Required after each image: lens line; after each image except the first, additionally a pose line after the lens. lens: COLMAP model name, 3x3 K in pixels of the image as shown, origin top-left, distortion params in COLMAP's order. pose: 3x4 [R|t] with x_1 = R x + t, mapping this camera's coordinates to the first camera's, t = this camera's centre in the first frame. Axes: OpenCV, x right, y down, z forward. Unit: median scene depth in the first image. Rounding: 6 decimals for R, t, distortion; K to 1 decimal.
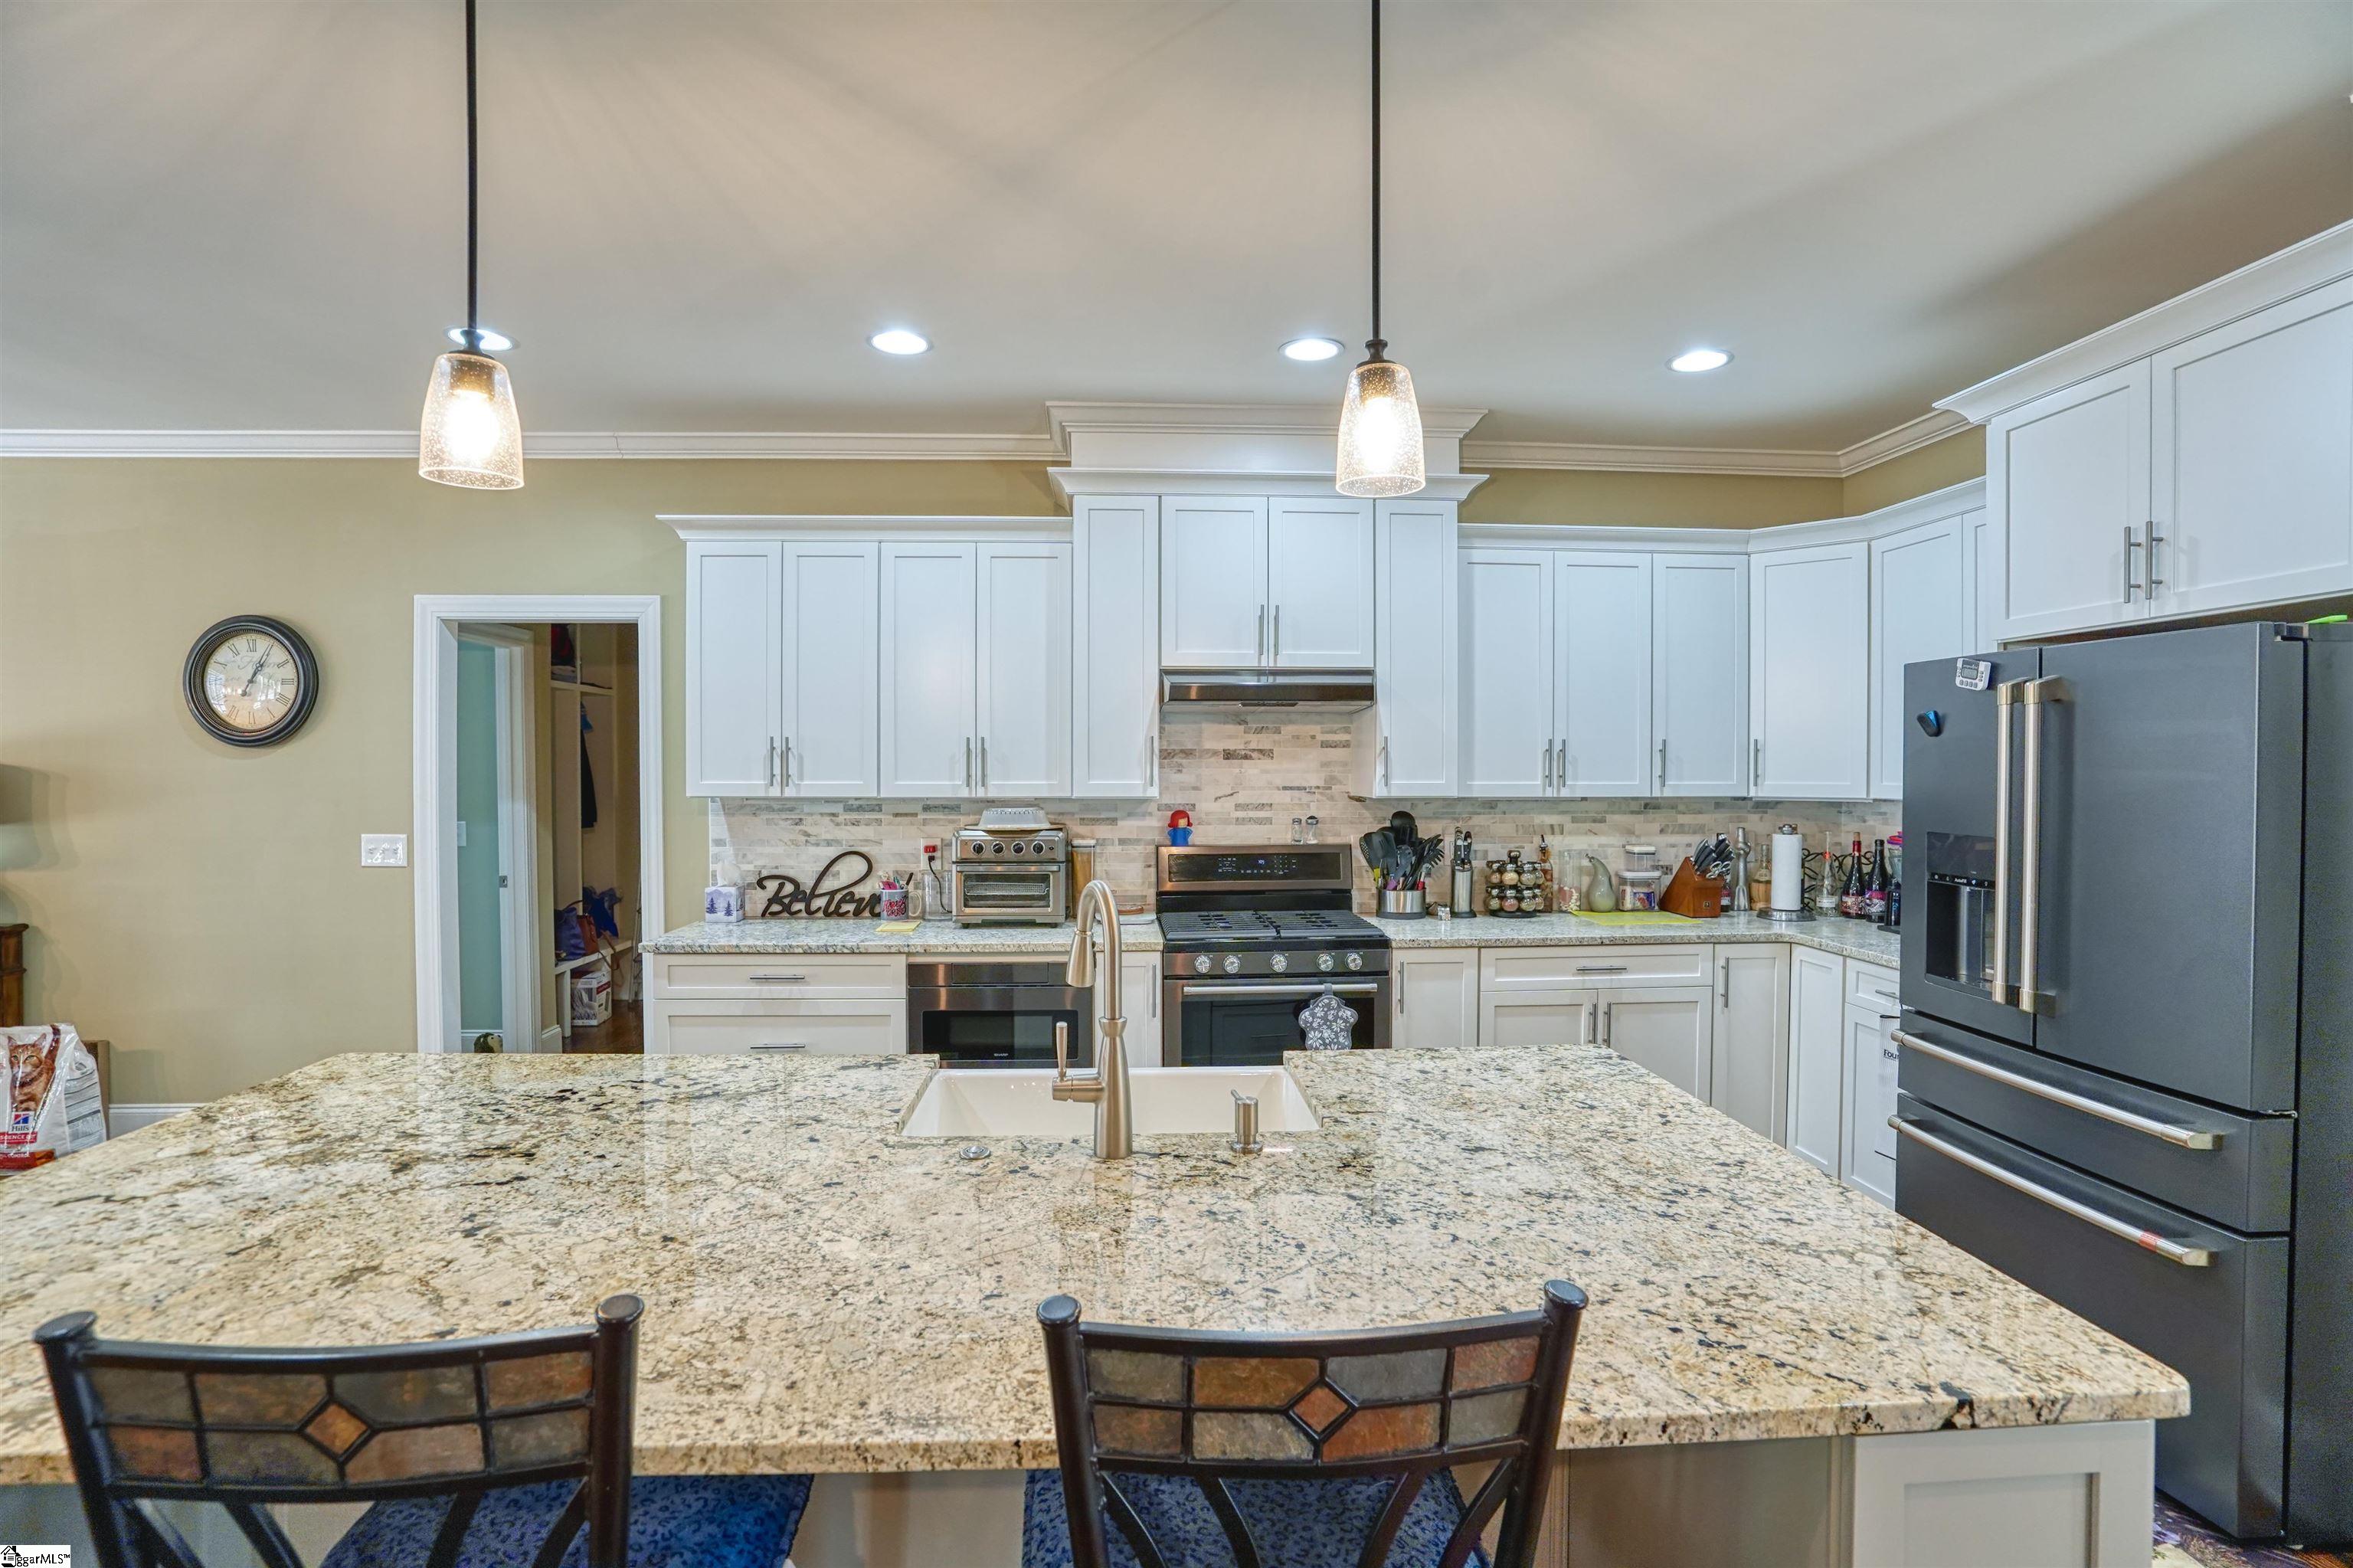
lens RADIAL K [[1090.8, 0, 1181.9], [0, 1090.8, 778.8], [0, 0, 1]] dist [-0.060413, 0.022584]
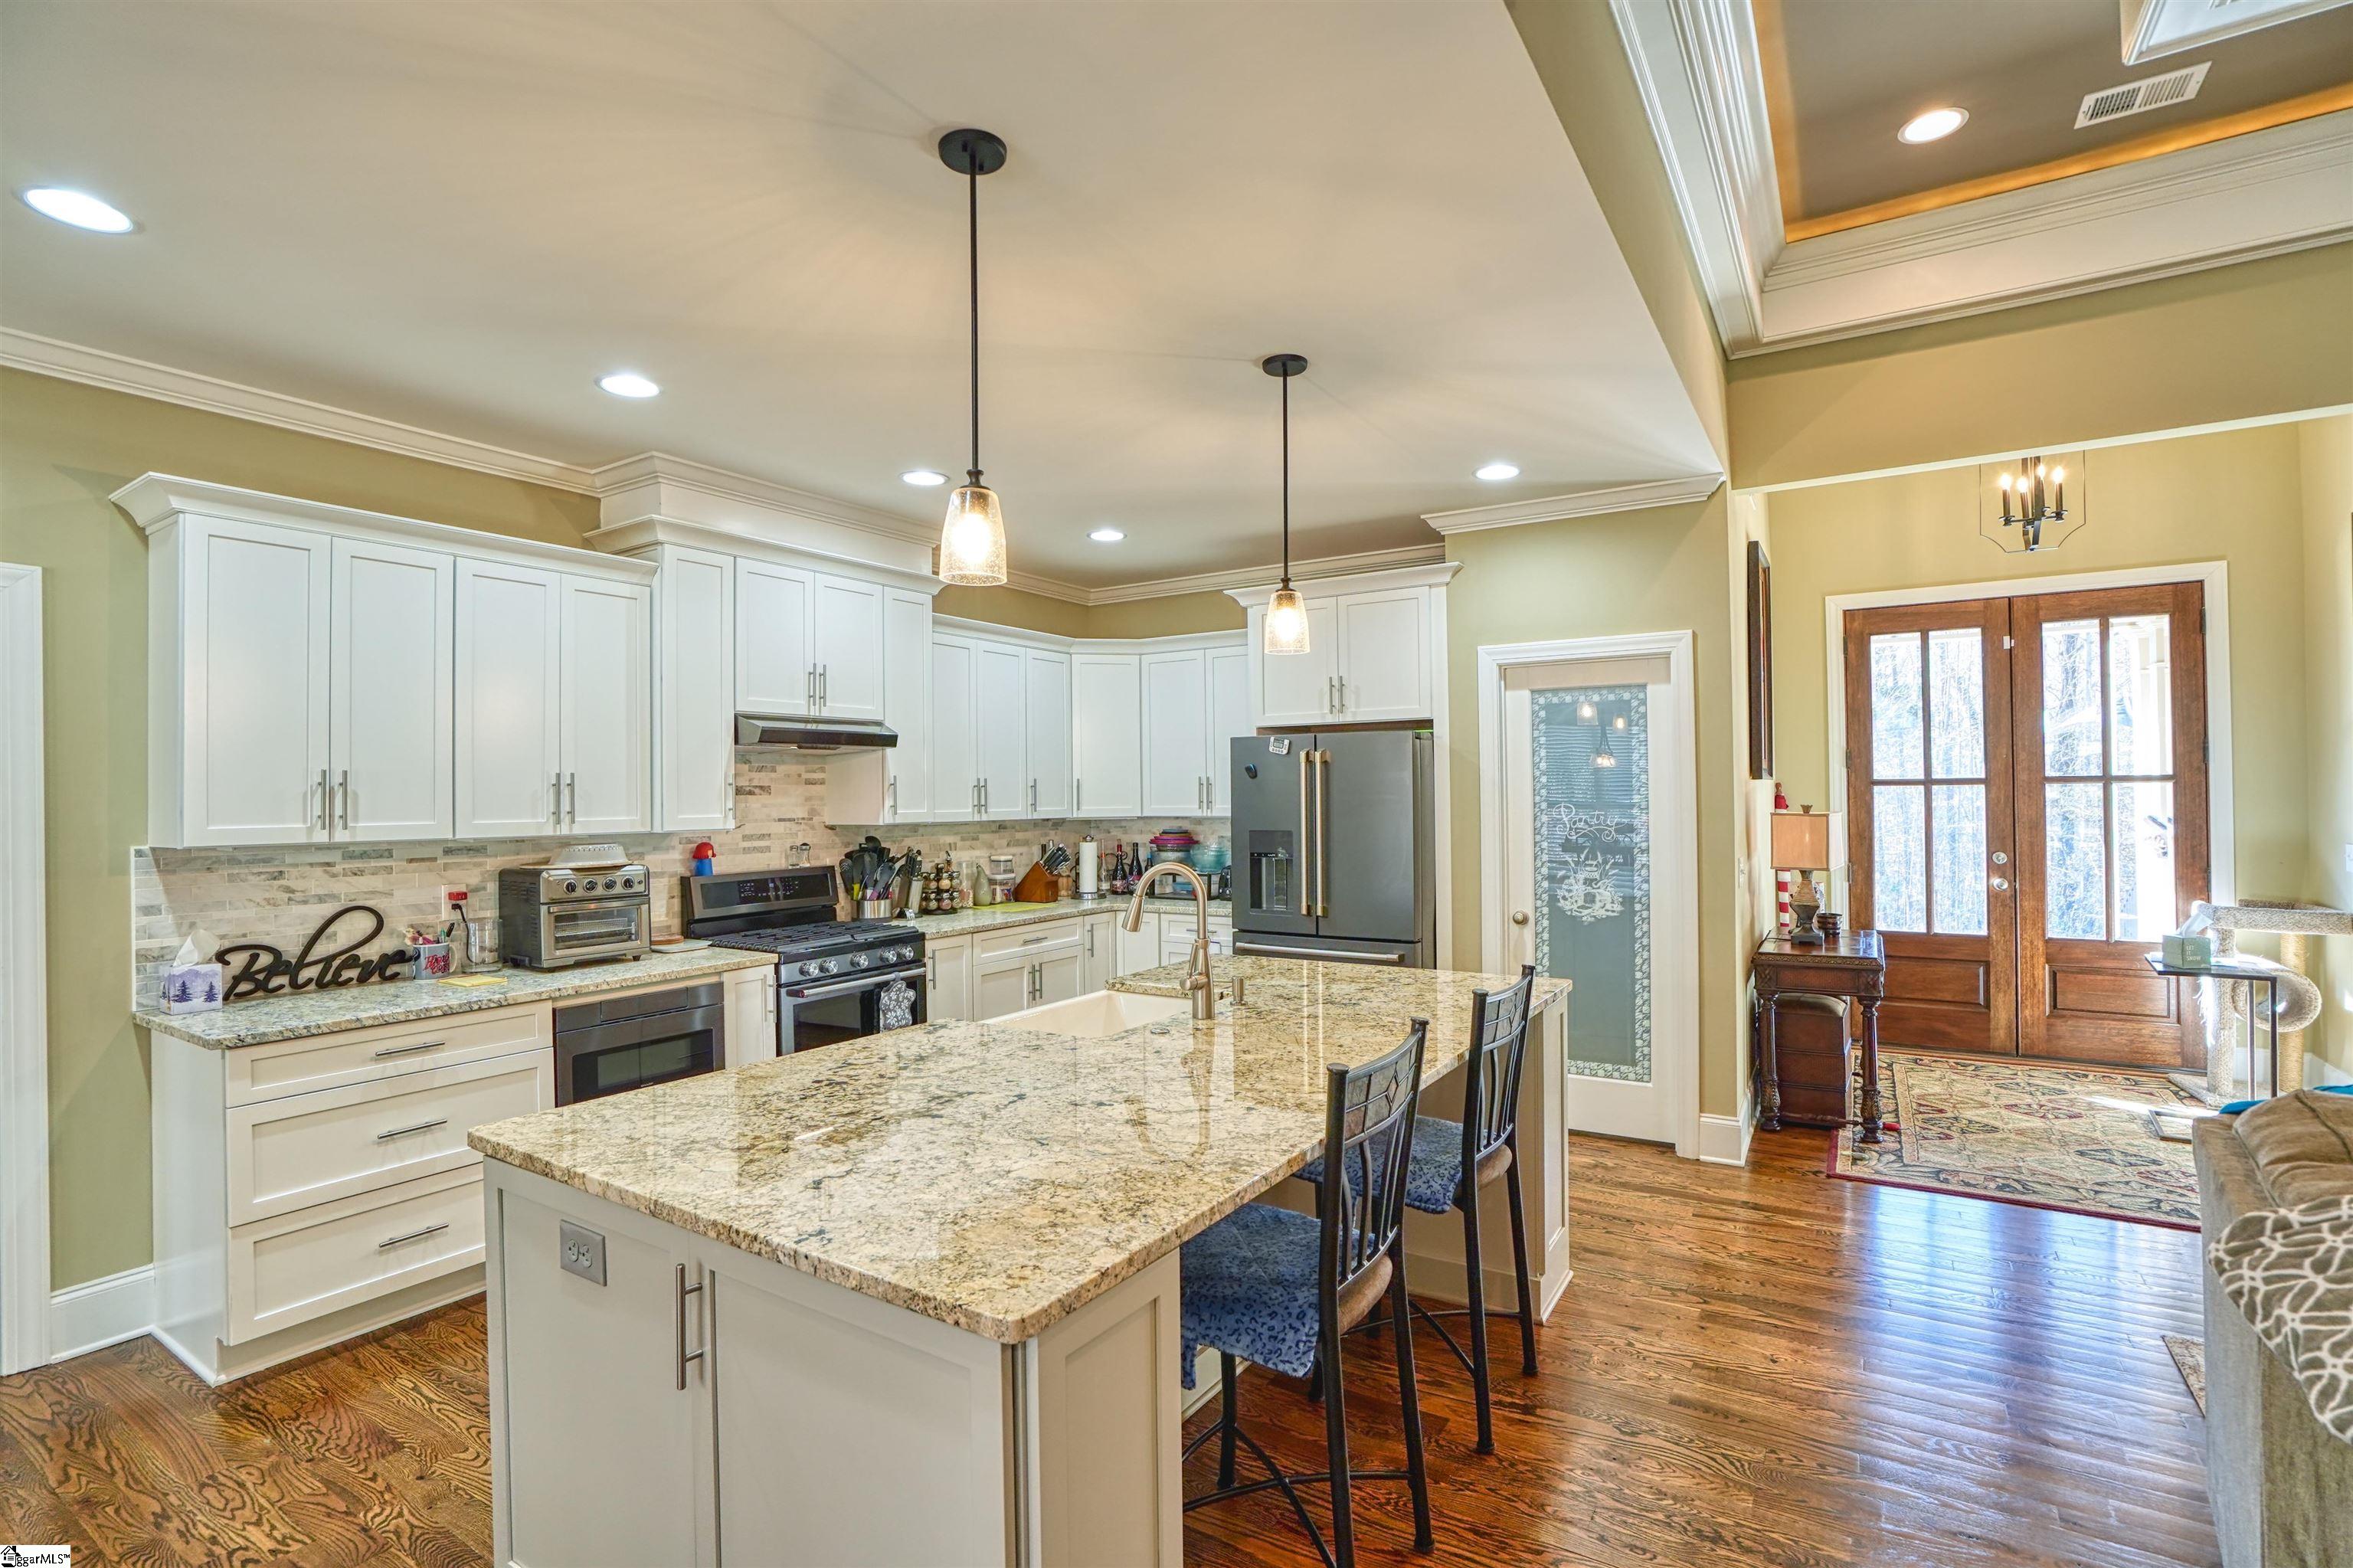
lens RADIAL K [[1091.5, 0, 1164.6], [0, 1091.5, 784.9], [0, 0, 1]] dist [-0.061284, 0.025691]
pose [[0.593779, 0.001228, 0.804628, -0.617446], [0.022568, 0.999580, -0.018179, 0.001623], [-0.804312, 0.028953, 0.593501, 0.001557]]
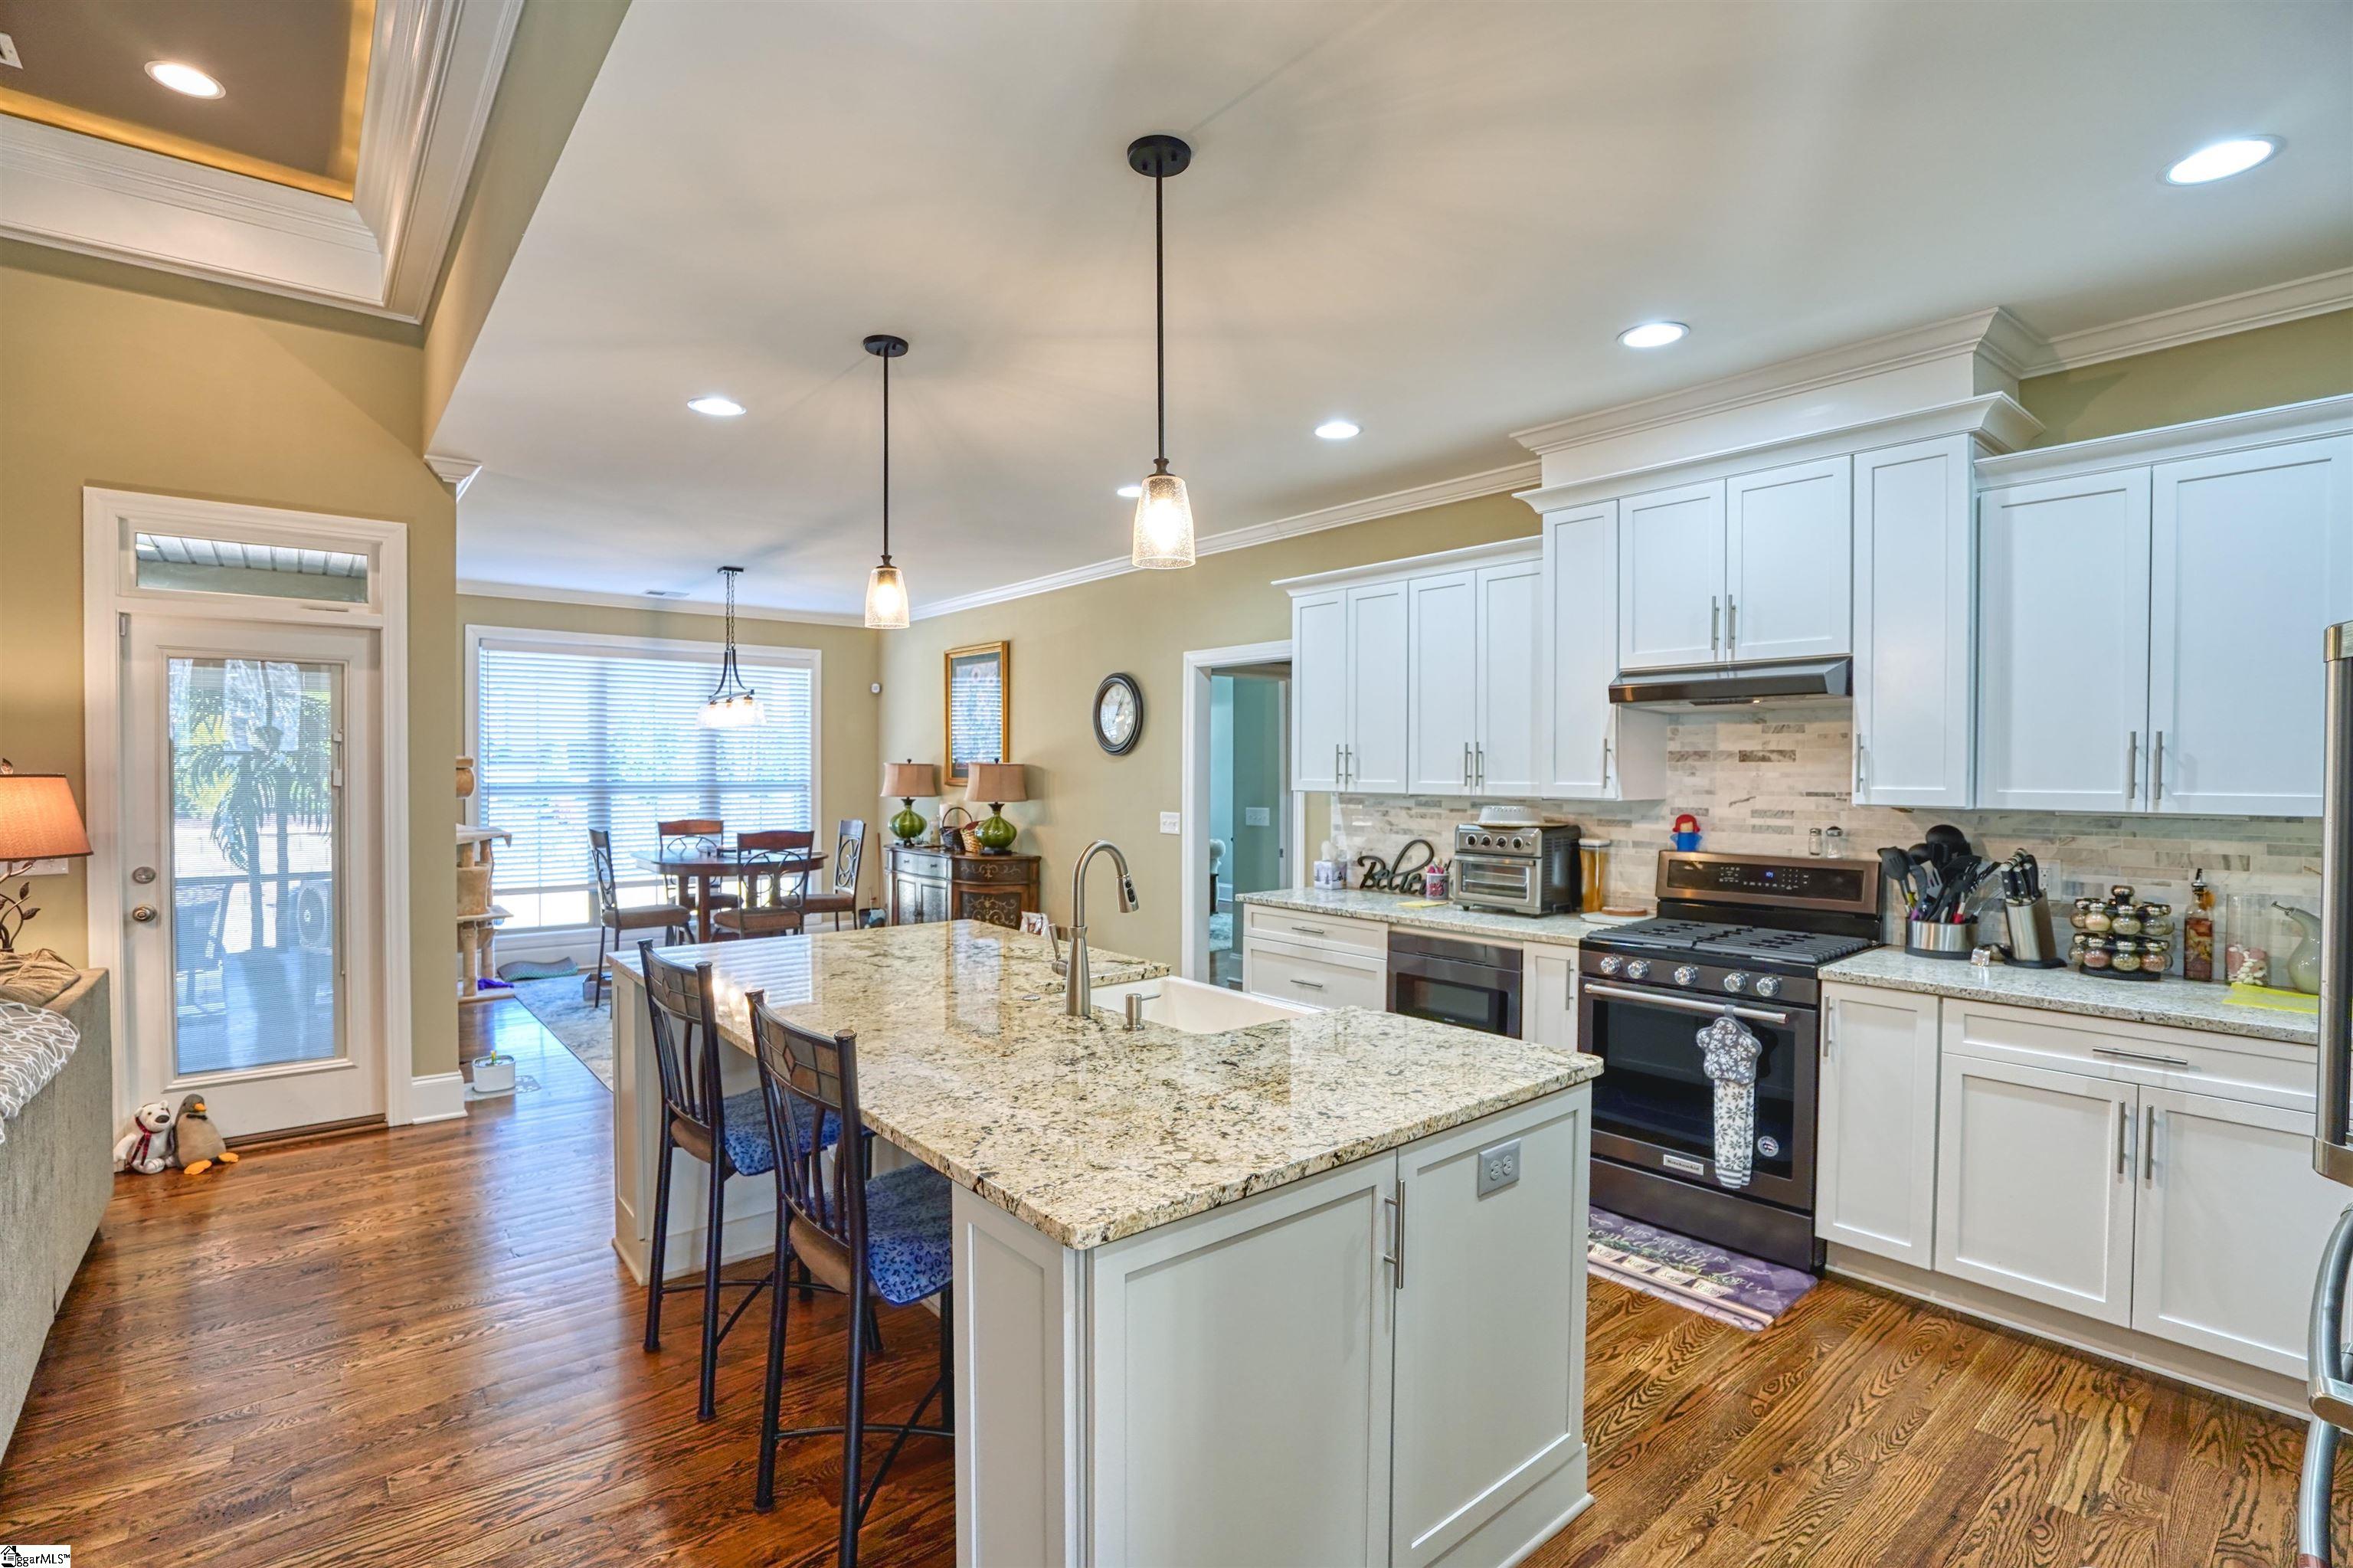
lens RADIAL K [[1113.6, 0, 1168.2], [0, 1113.6, 787.9], [0, 0, 1]] dist [-0.100630, 0.057643]
pose [[0.588268, 0.016022, -0.808507, 0.531350], [-0.012944, 0.999862, 0.010396, 0.001195], [0.808562, 0.004349, 0.588394, 0.067864]]
